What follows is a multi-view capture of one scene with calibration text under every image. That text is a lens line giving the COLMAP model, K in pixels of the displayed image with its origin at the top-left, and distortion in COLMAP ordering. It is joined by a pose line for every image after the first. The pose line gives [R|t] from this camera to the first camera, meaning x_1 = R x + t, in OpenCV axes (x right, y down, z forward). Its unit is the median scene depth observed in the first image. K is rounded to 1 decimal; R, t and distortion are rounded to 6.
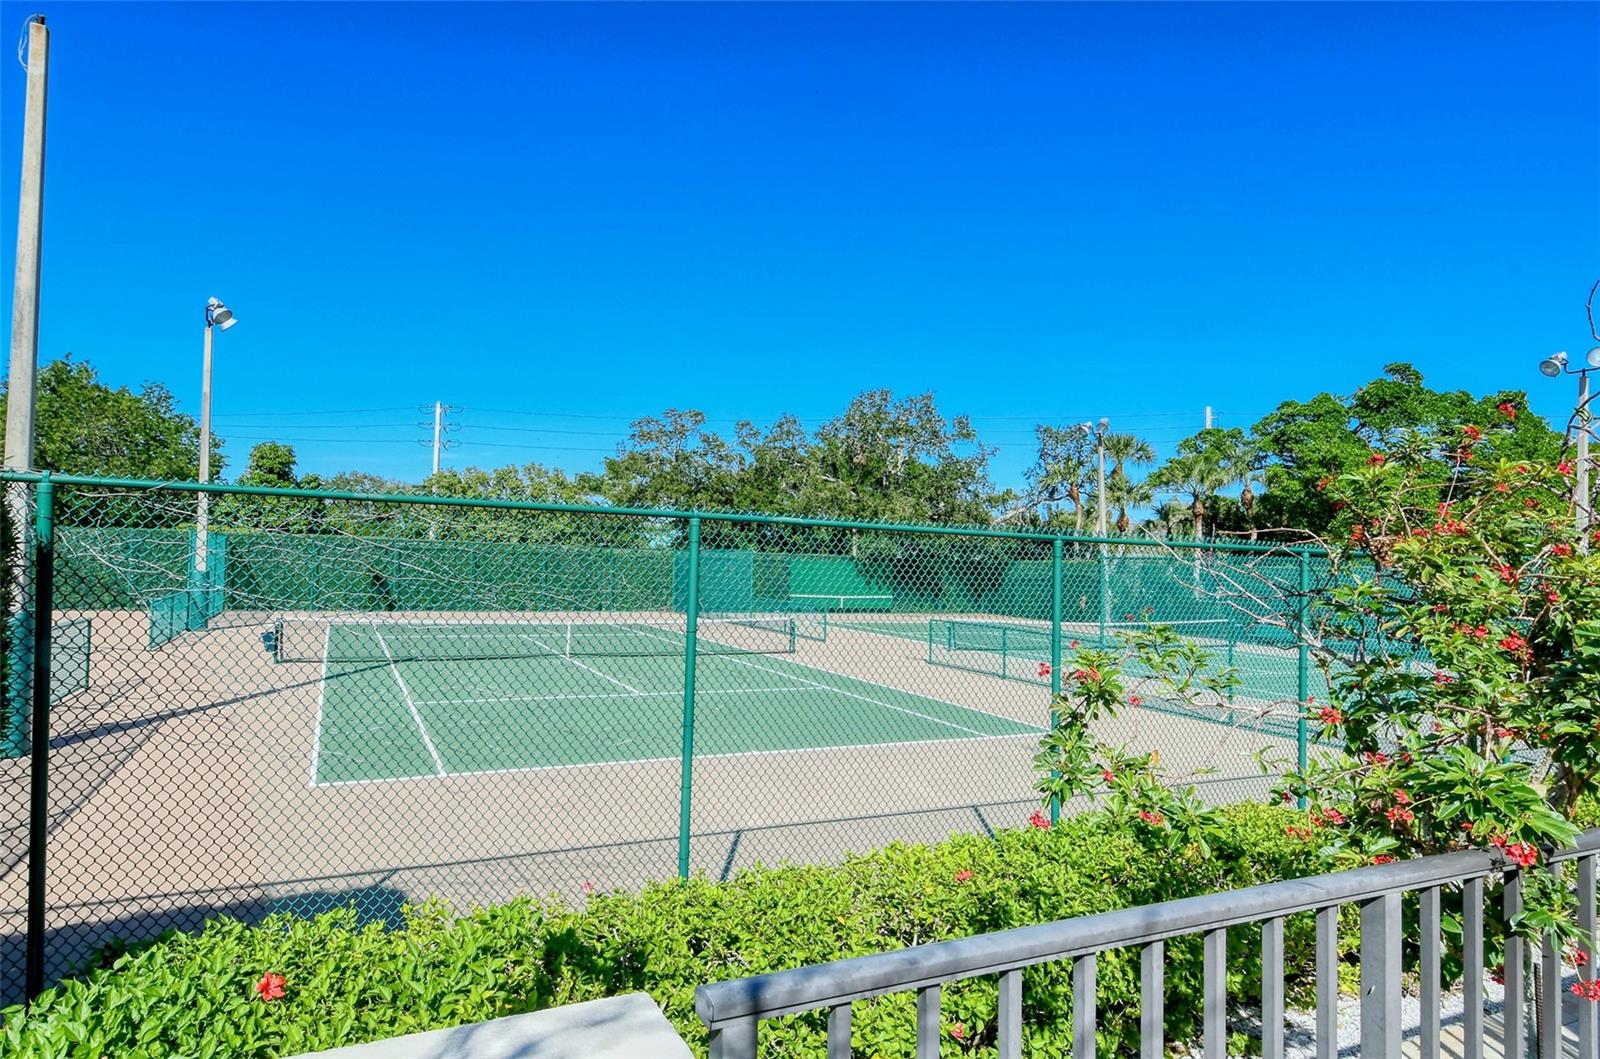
lens RADIAL K [[877.9, 0, 800.0], [0, 877.9, 529.5], [0, 0, 1]] dist [0.000083, -0.000510]
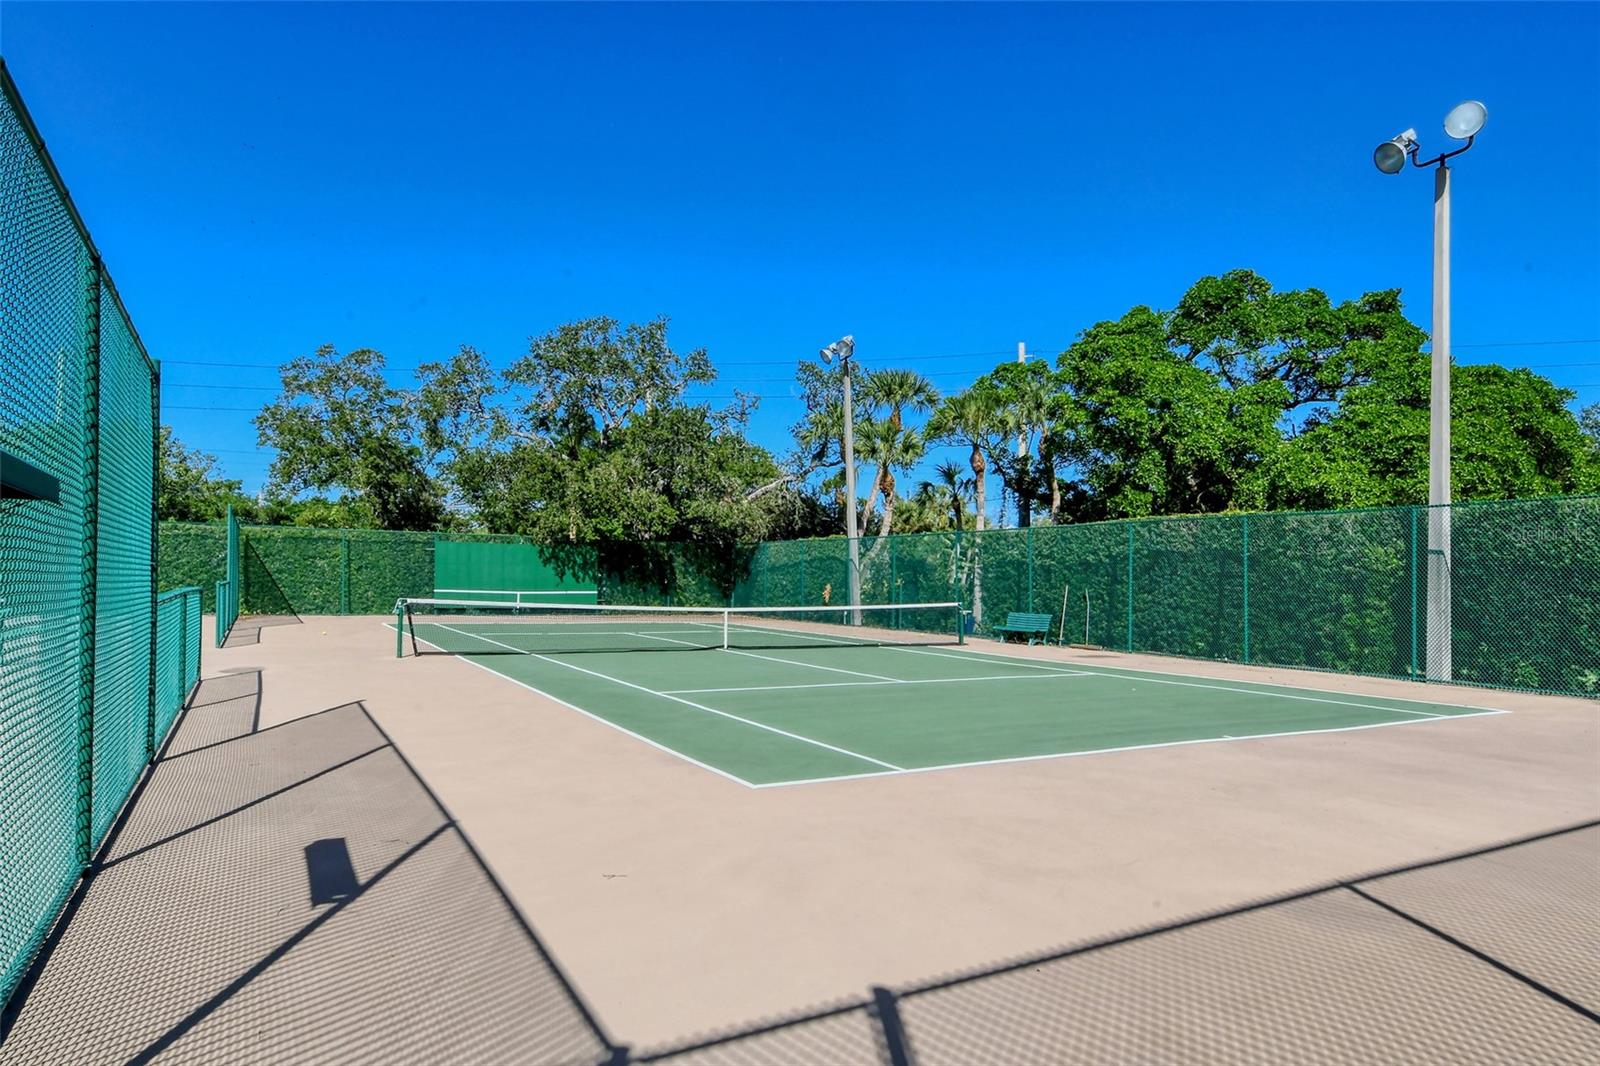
lens RADIAL K [[921.5, 0, 800.1], [0, 921.5, 571.1], [0, 0, 1]] dist [0.000676, 0.000246]
pose [[0.996480, -0.009784, 0.083261, 0.221898], [0.007526, 0.999597, 0.027390, 0.041296], [-0.083495, -0.026667, 0.996151, 0.223339]]
